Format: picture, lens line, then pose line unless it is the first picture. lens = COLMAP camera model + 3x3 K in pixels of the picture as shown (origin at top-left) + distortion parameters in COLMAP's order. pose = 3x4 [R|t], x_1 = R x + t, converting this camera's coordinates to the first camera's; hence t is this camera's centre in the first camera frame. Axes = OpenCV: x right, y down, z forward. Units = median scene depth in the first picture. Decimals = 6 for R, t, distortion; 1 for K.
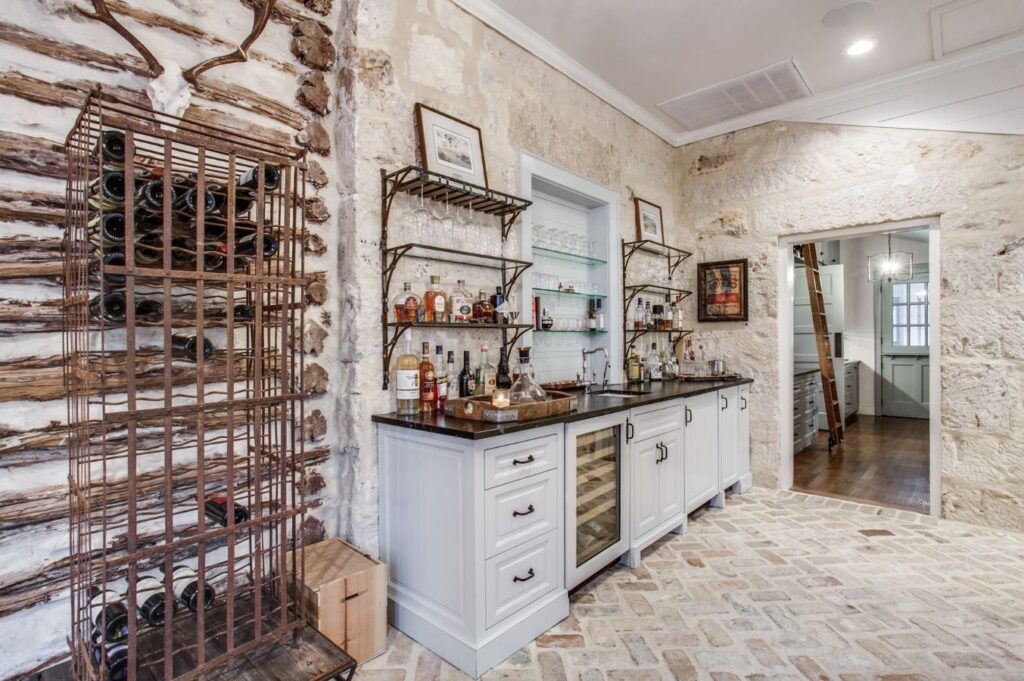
lens RADIAL K [[501.0, 0, 508.2], [0, 501.0, 341.6], [0, 0, 1]] dist [-0.003320, 0.000032]
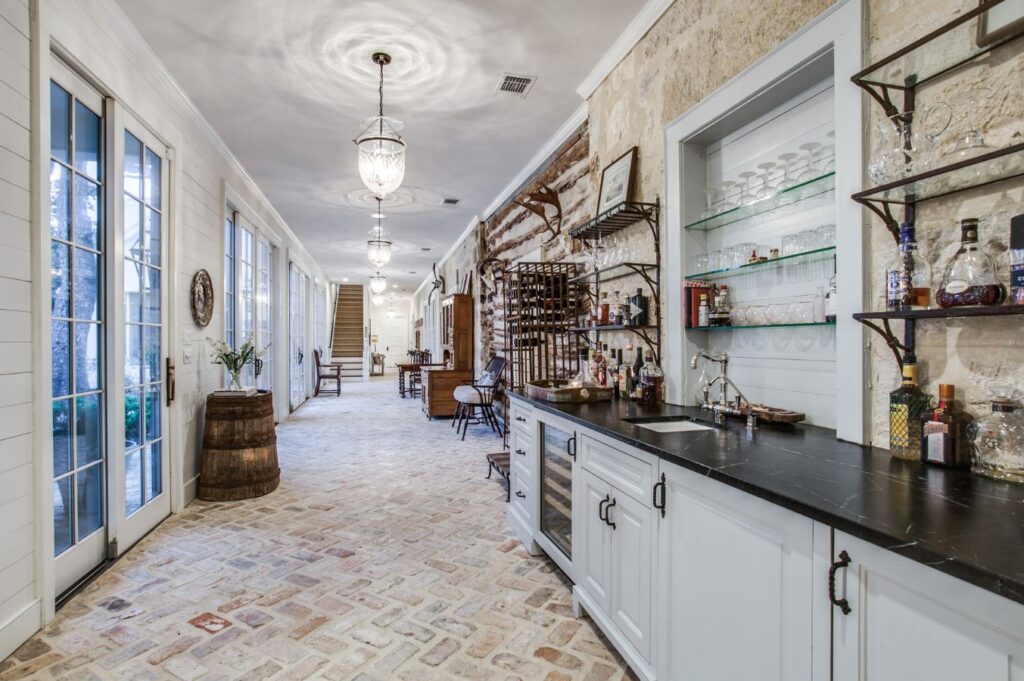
lens RADIAL K [[501.0, 0, 509.4], [0, 501.0, 338.4], [0, 0, 1]] dist [-0.003320, 0.000032]
pose [[-0.542234, 0.006481, -0.840203, 1.078729], [0.008109, 0.999964, 0.002480, -0.012171], [0.840188, -0.005468, -0.542267, 1.445306]]
